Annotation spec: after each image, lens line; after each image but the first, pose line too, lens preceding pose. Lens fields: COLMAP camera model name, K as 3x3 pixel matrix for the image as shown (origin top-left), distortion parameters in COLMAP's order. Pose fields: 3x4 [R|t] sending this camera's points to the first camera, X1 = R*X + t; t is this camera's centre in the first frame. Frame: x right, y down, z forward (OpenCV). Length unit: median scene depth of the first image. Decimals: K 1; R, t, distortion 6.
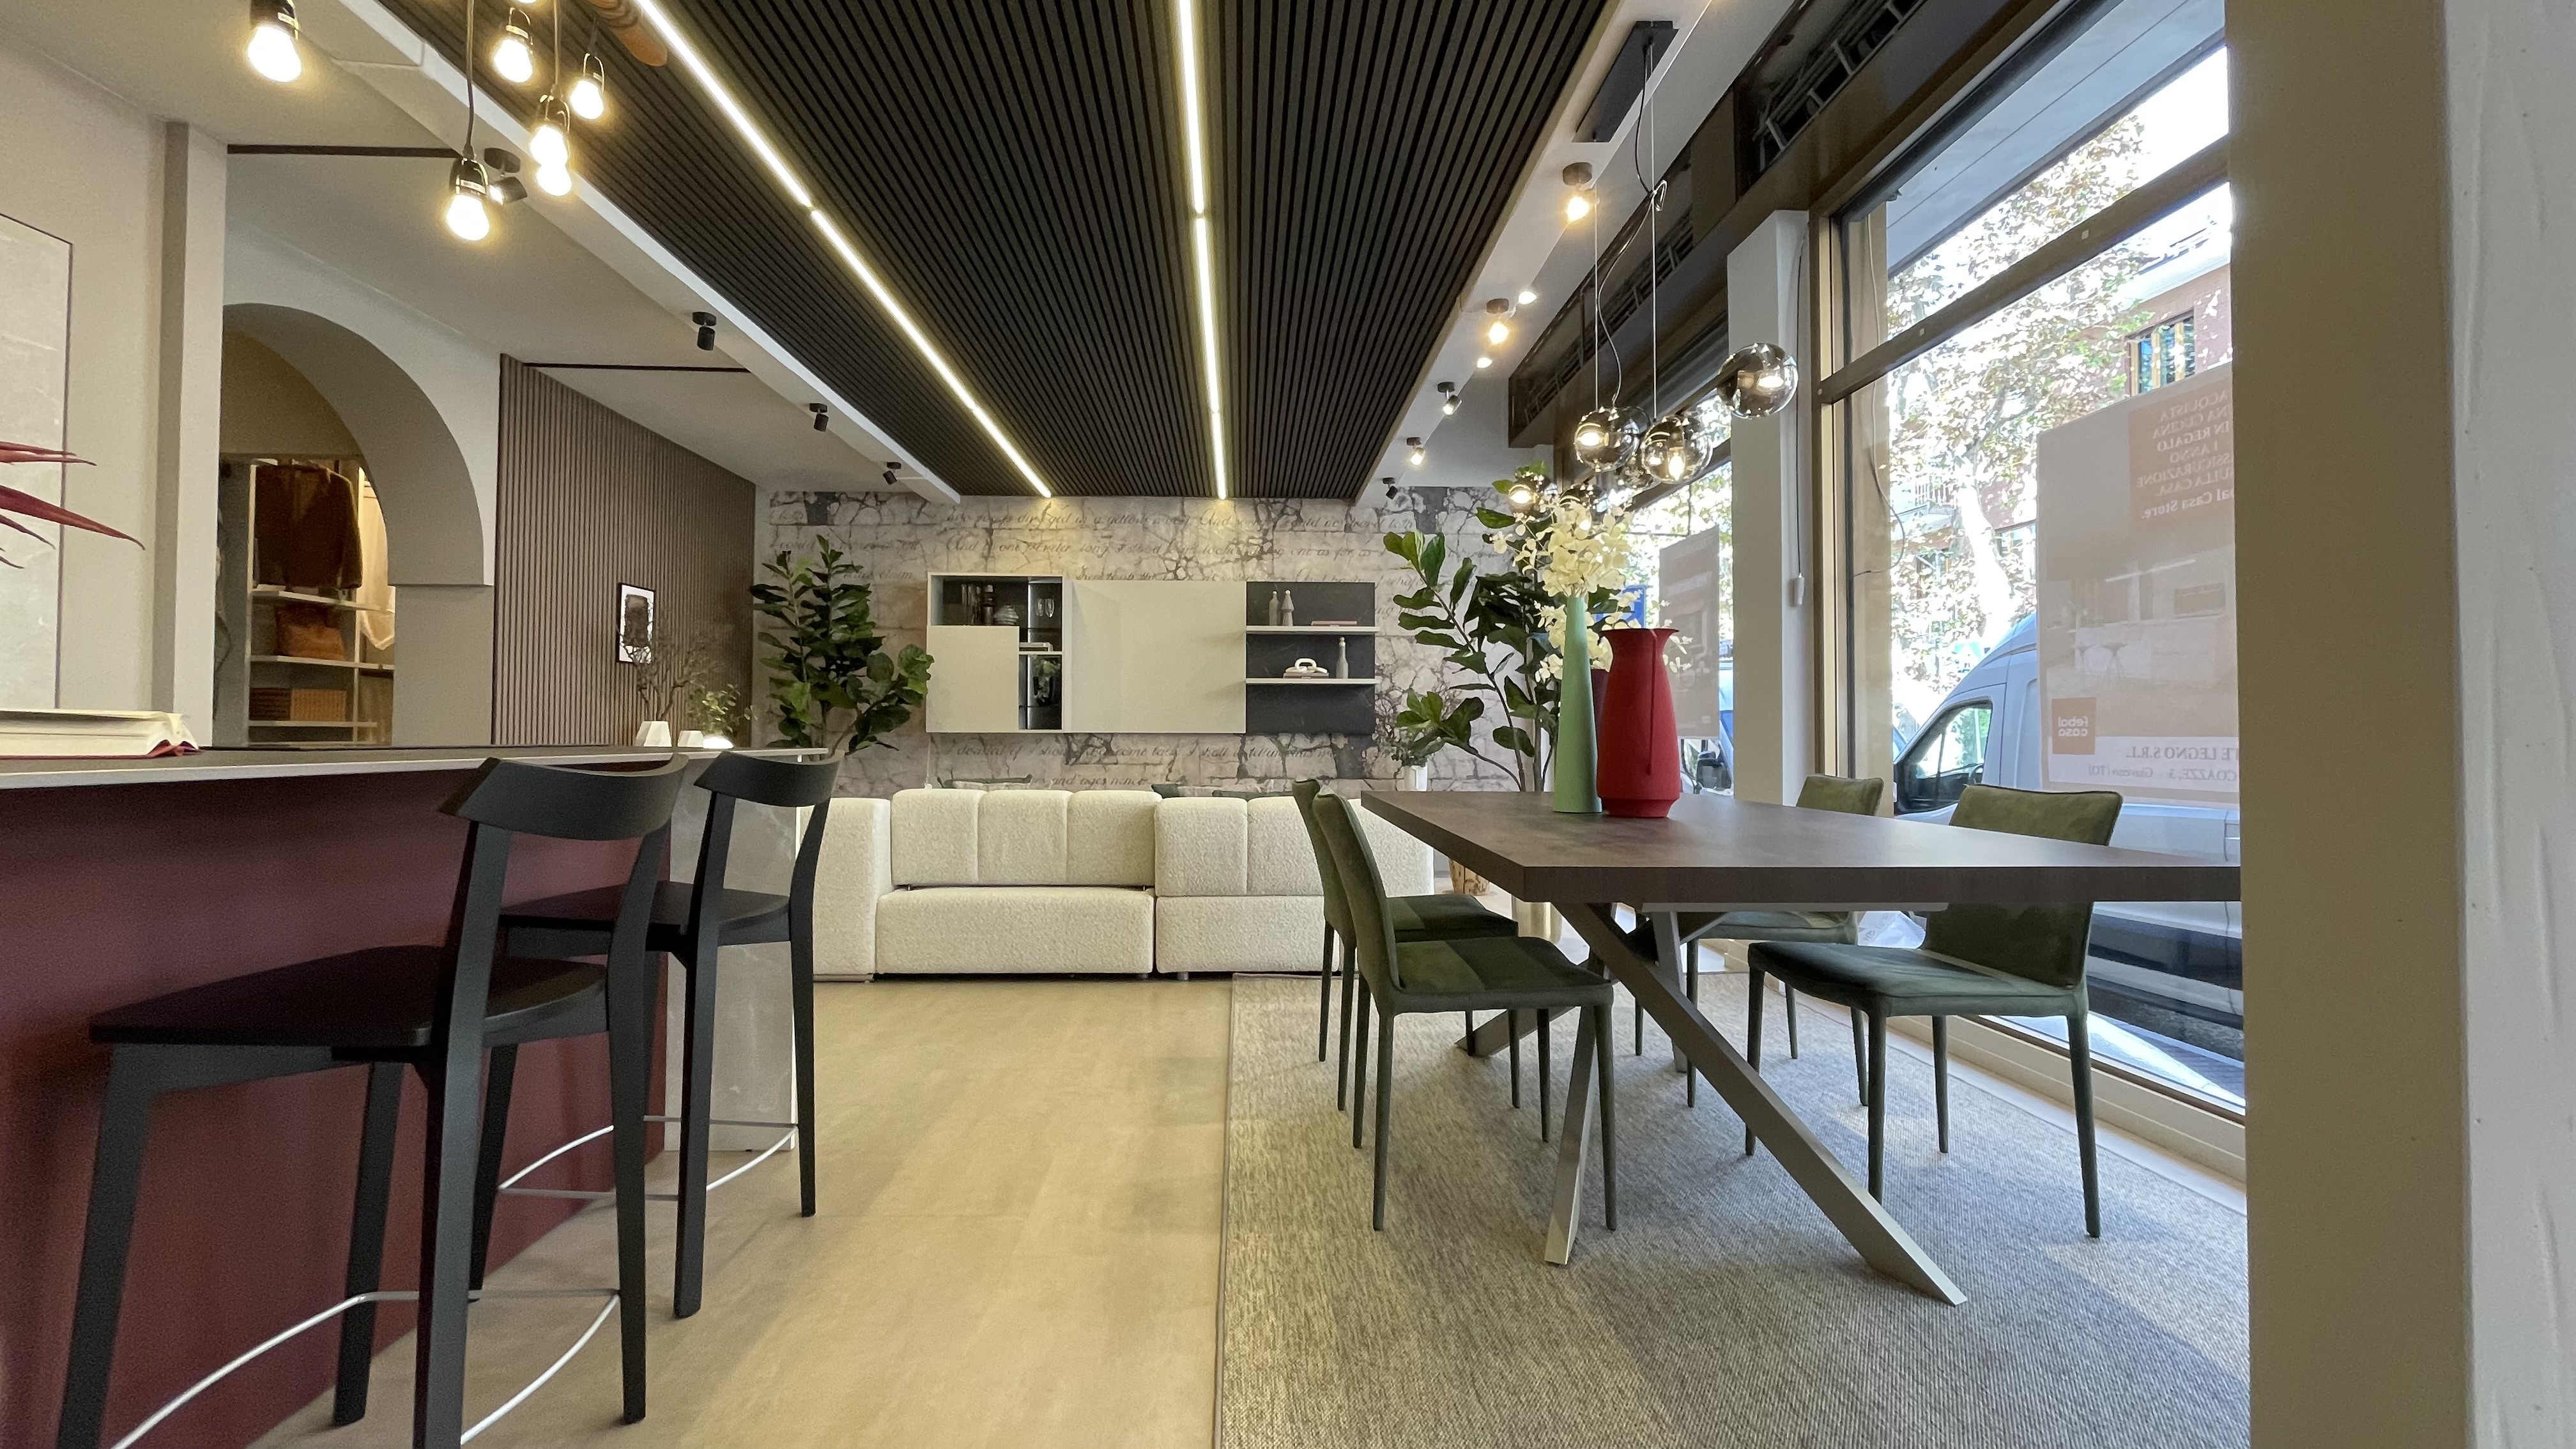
lens RADIAL K [[1040.9, 0, 1262.5], [0, 1040.9, 710.7], [0, 0, 1]] dist [0.003151, -0.000461]
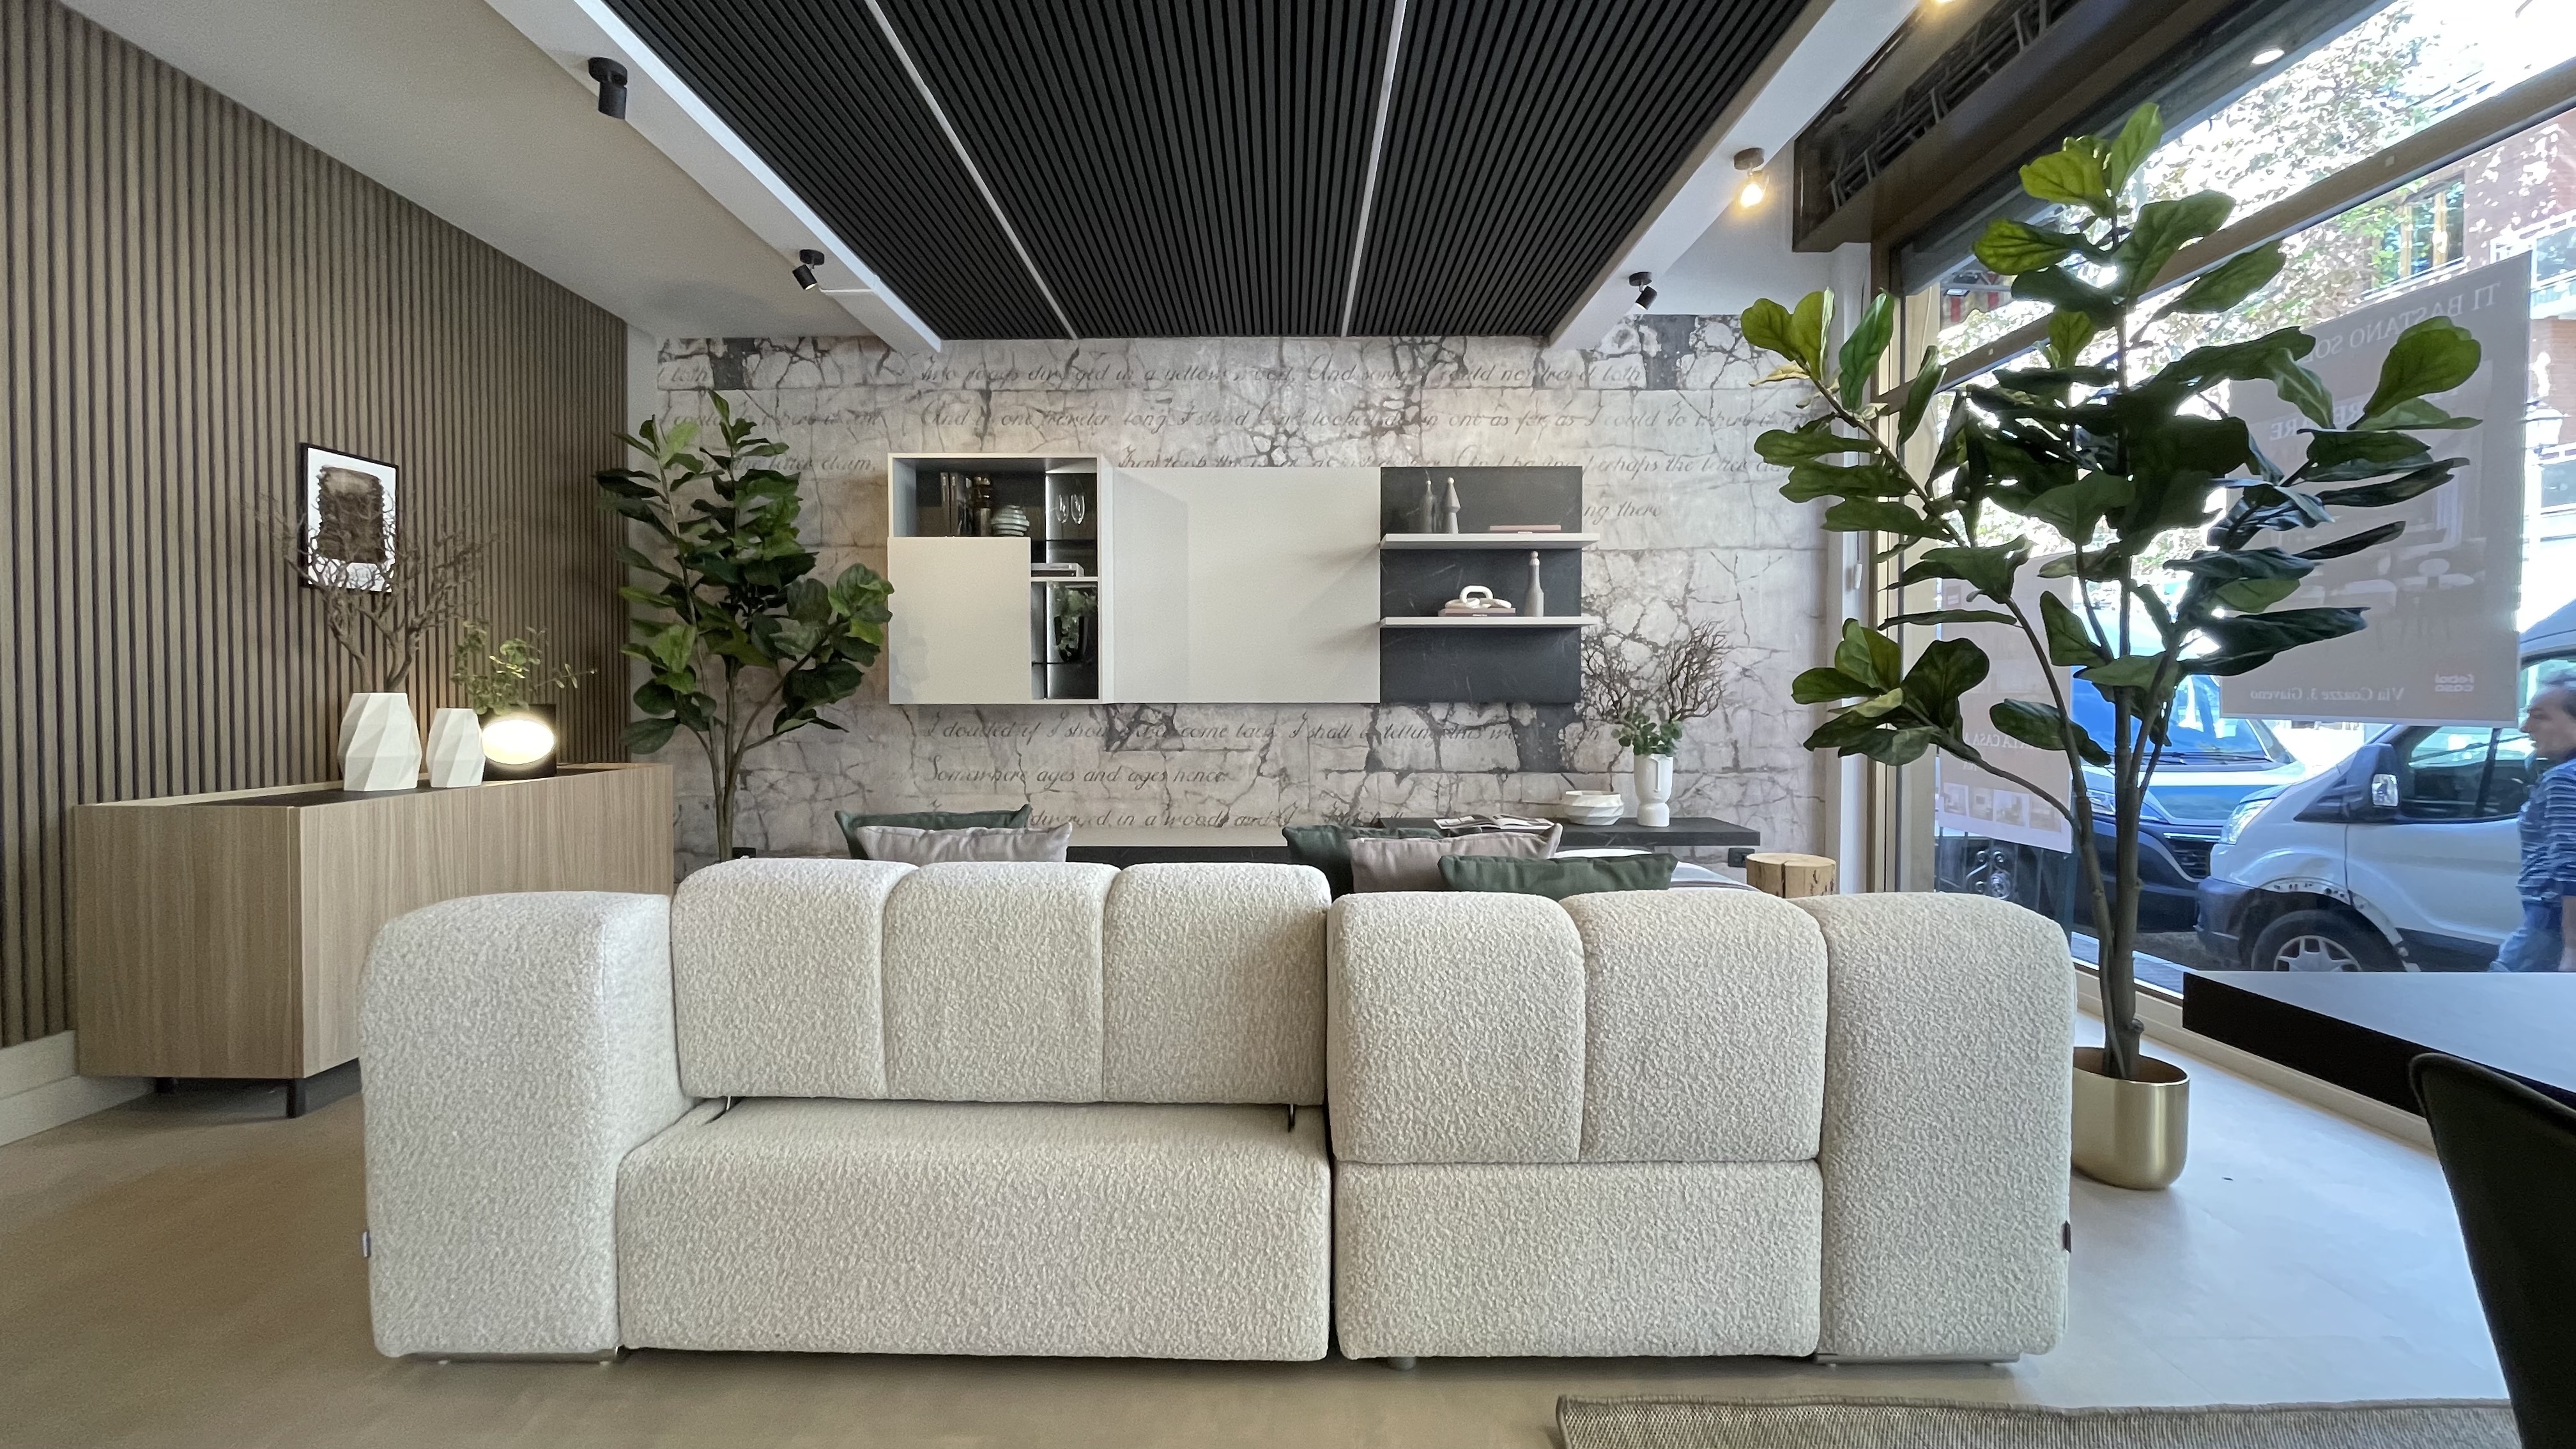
lens RADIAL K [[1040.9, 0, 1262.5], [0, 1040.9, 710.7], [0, 0, 1]] dist [0.003151, -0.000461]
pose [[0.999108, -0.002938, -0.042130, -0.063247], [0.004757, 0.999058, 0.043142, -0.001611], [0.041964, -0.043304, 0.998180, 0.353994]]
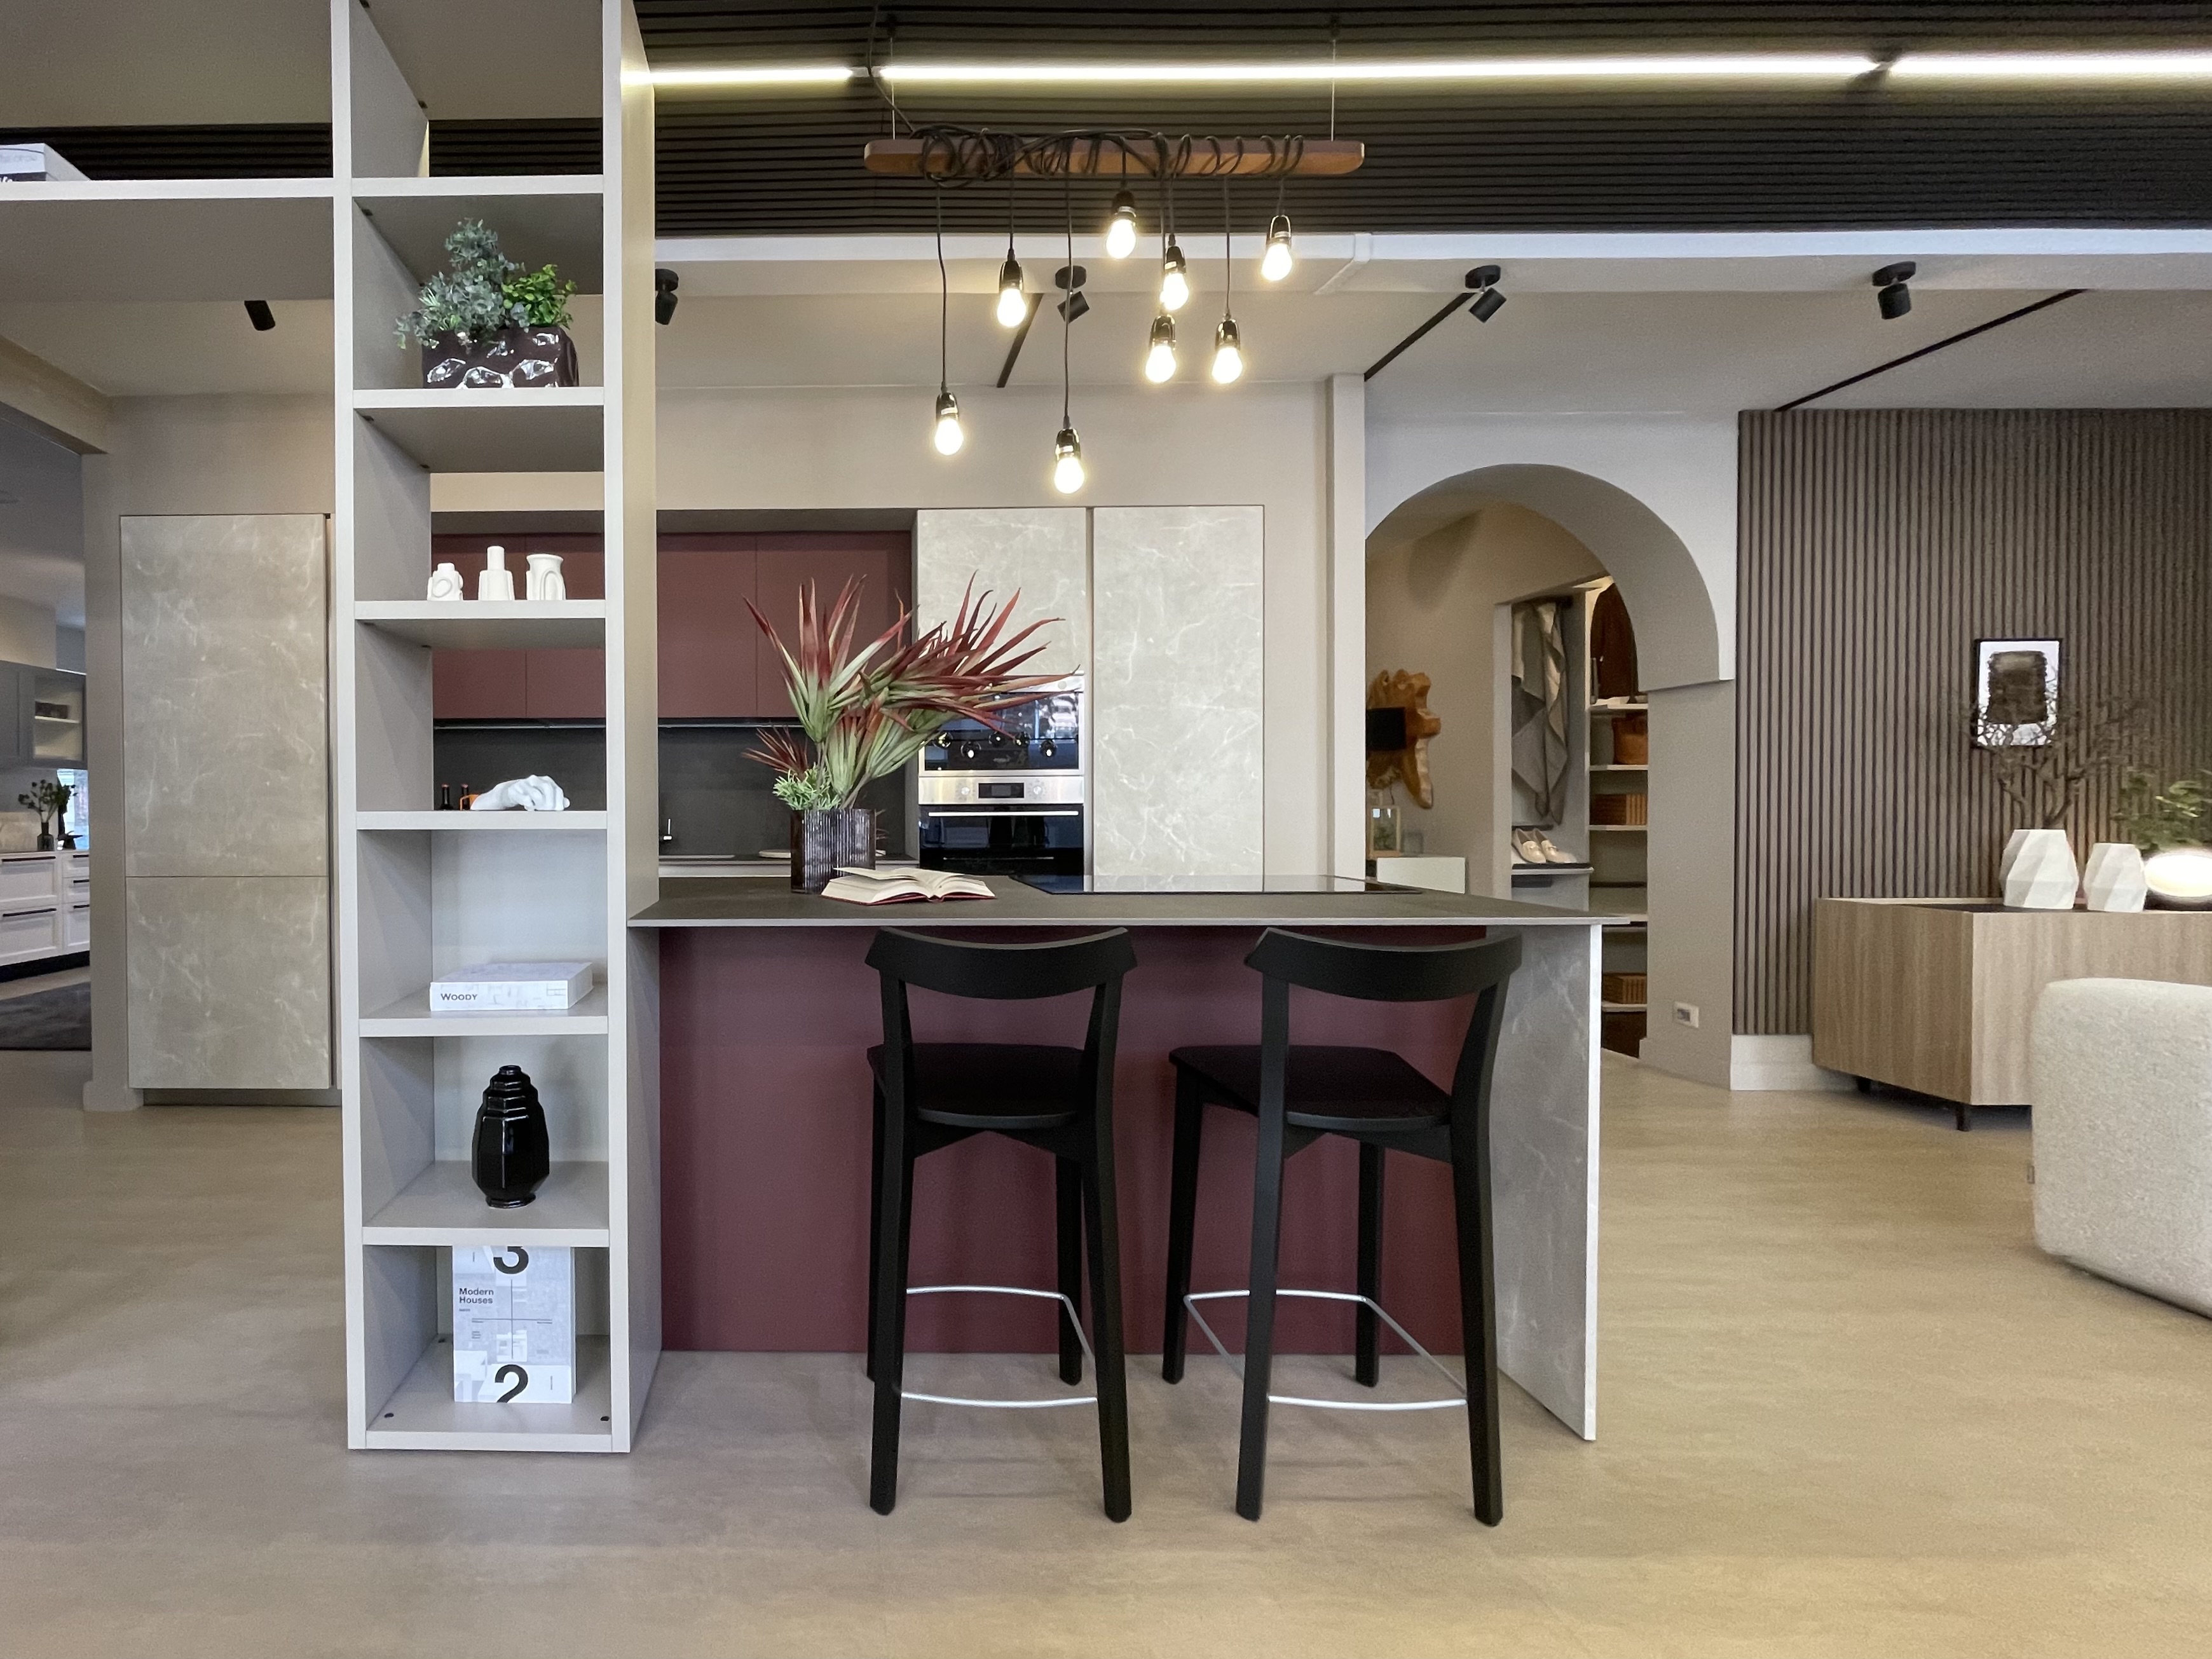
lens RADIAL K [[1035.6, 0, 809.1], [0, 1035.6, 827.0], [0, 0, 1]] dist [-0.005165, 0.000443]
pose [[-0.035326, 0.010990, -0.999315, 0.104946], [0.027868, 0.999562, 0.010007, -0.016609], [0.998987, -0.027495, -0.035617, 0.156530]]
